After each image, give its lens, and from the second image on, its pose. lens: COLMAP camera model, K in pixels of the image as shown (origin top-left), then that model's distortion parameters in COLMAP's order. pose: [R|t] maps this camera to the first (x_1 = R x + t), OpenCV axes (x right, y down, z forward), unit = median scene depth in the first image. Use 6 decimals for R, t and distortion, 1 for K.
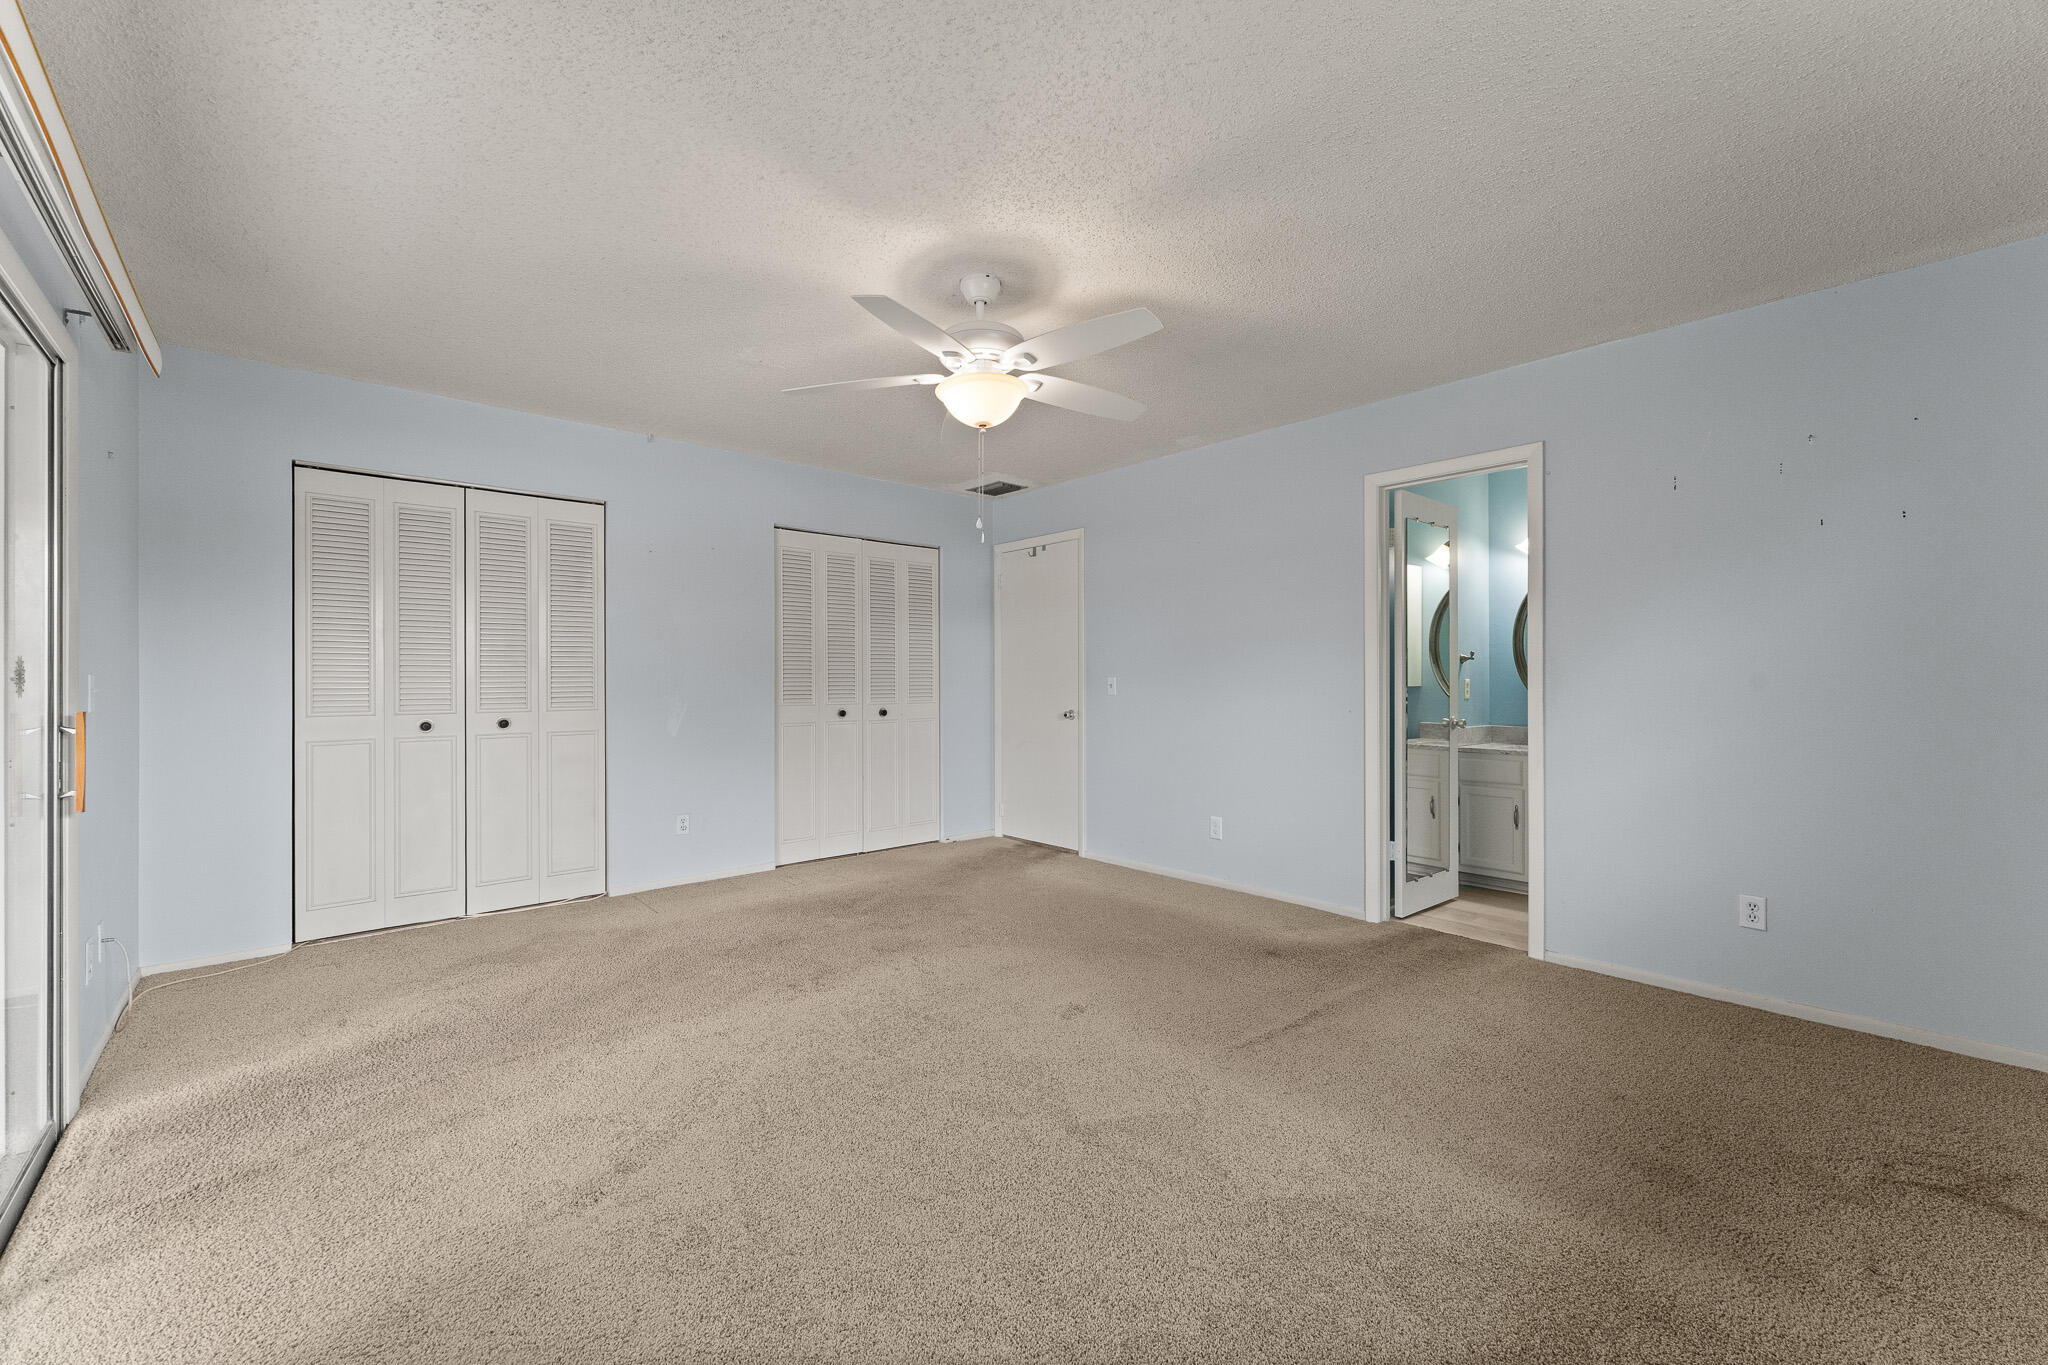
lens RADIAL K [[839.0, 0, 1079.0], [0, 839.0, 672.5], [0, 0, 1]] dist [-0.001453, 0.000361]
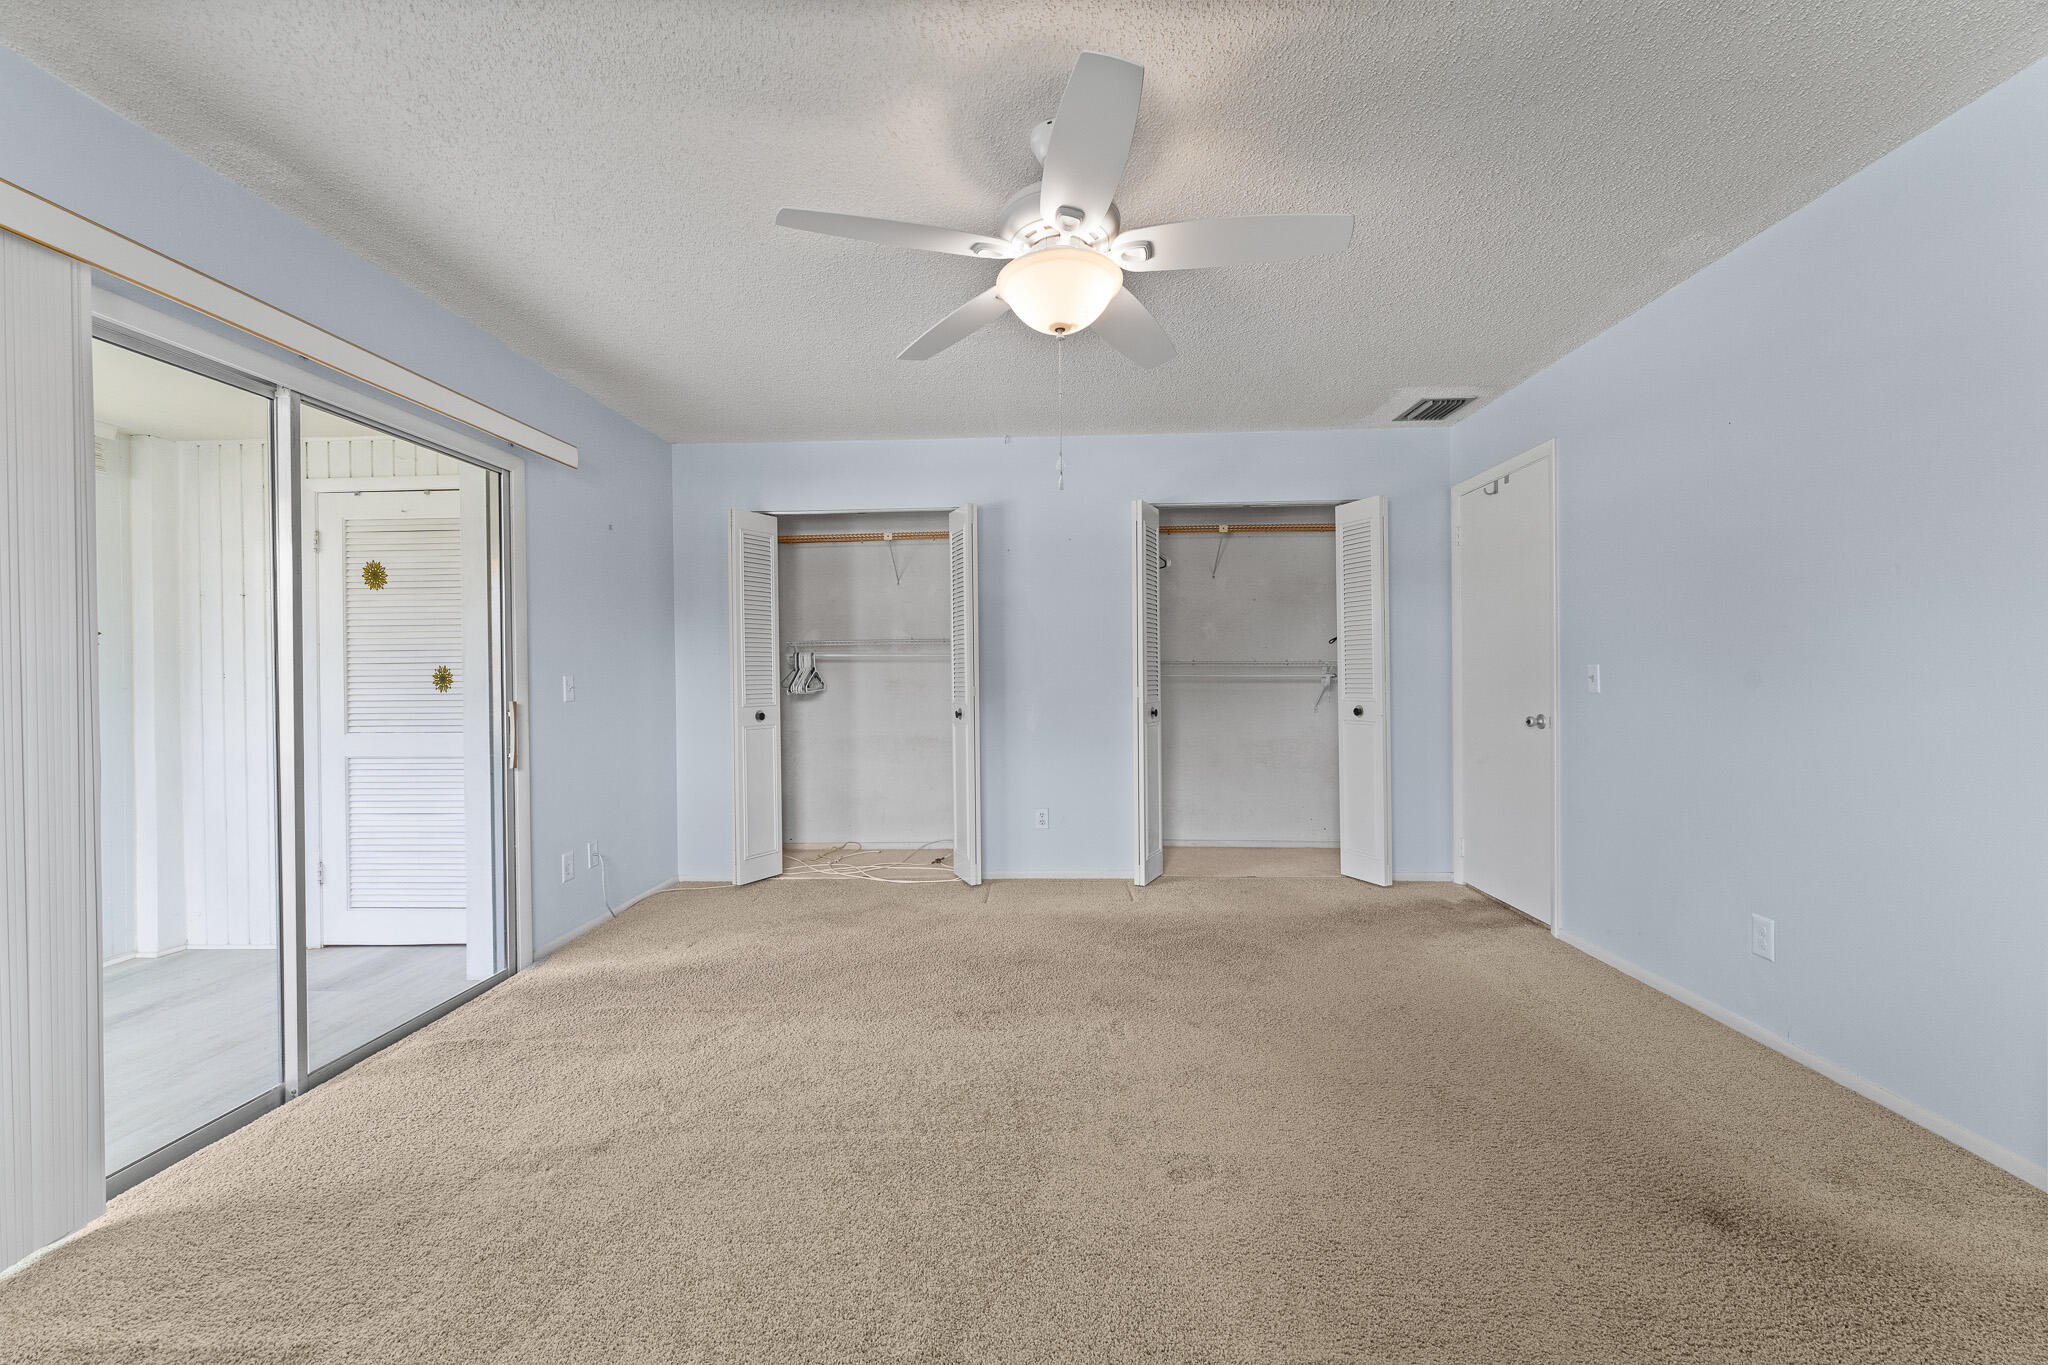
lens RADIAL K [[860.2, 0, 1023.8], [0, 860.2, 670.6], [0, 0, 1]] dist [-0.000919, 0.000048]
pose [[0.686560, -0.008562, -0.727022, 0.330498], [0.015070, 0.999883, 0.002456, 0.003078], [0.726917, -0.012642, 0.686609, 0.363654]]
